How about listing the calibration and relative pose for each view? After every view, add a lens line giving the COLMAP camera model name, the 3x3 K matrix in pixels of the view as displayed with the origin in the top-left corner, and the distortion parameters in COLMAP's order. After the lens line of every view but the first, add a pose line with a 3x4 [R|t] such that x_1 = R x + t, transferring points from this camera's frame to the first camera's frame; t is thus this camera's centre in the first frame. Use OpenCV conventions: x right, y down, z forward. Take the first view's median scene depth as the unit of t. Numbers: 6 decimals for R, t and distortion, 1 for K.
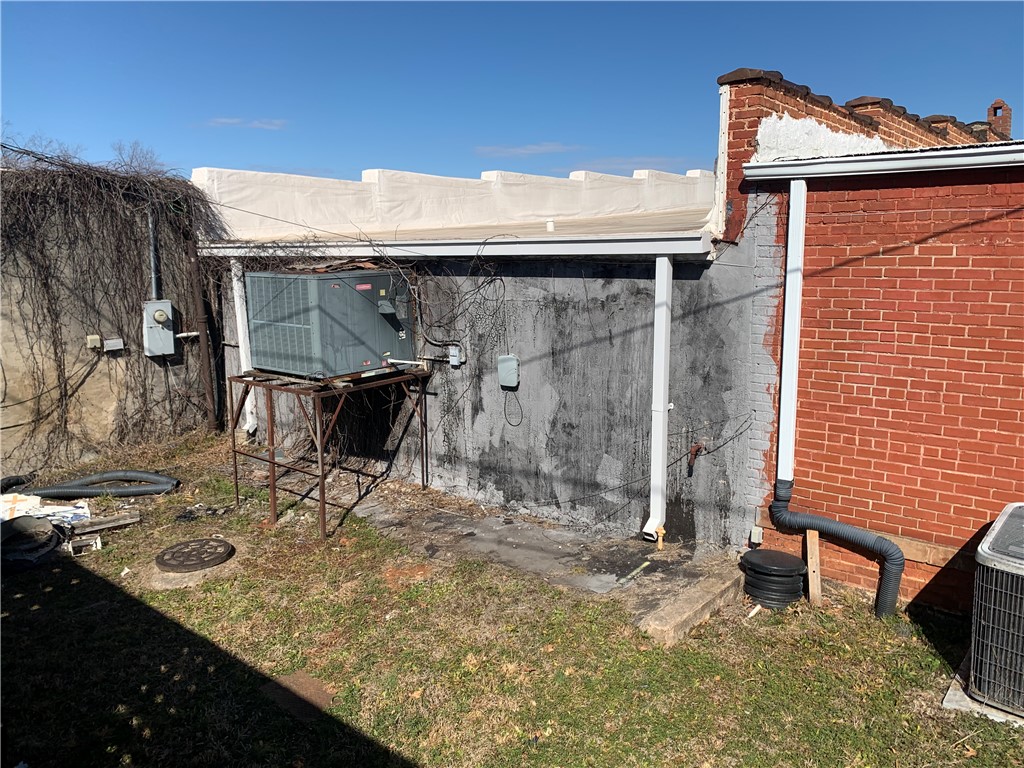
lens RADIAL K [[786.8, 0, 503.6], [0, 786.8, 379.0], [0, 0, 1]] dist [0.138112, -0.318698]
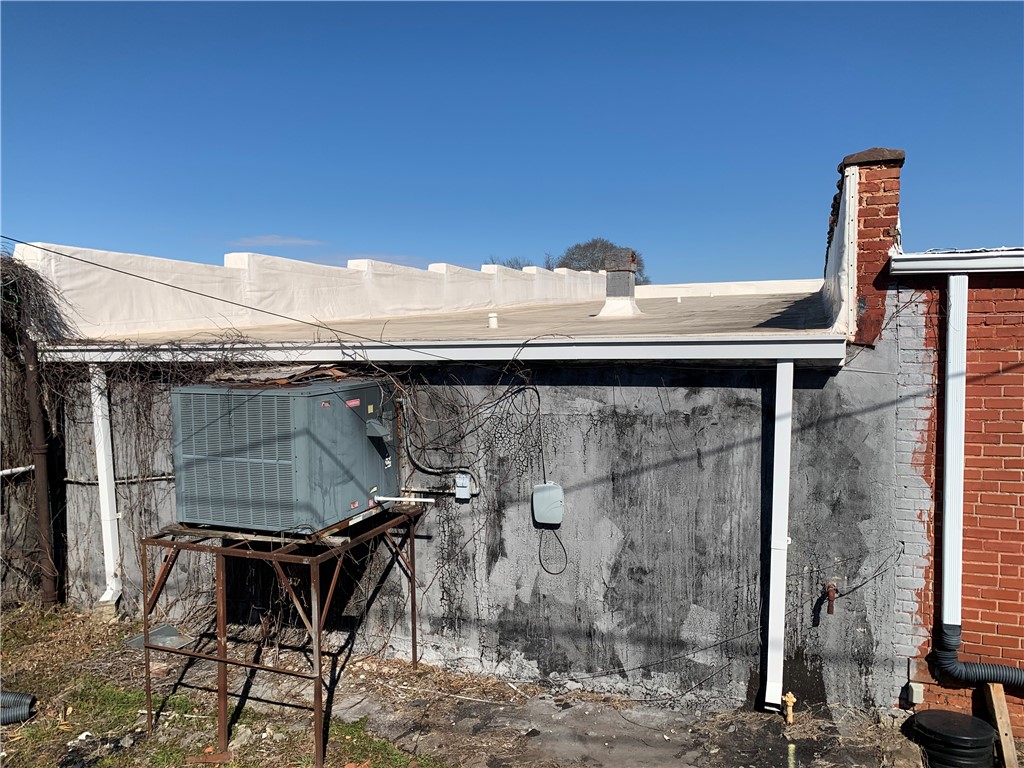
lens RADIAL K [[788.7, 0, 512.4], [0, 788.7, 387.8], [0, 0, 1]] dist [0.070602, -0.101325]
pose [[0.948449, -0.021755, 0.316183, -0.266582], [0.054567, 0.993952, -0.095295, -0.050952], [-0.312198, 0.107635, 0.943900, 0.246383]]
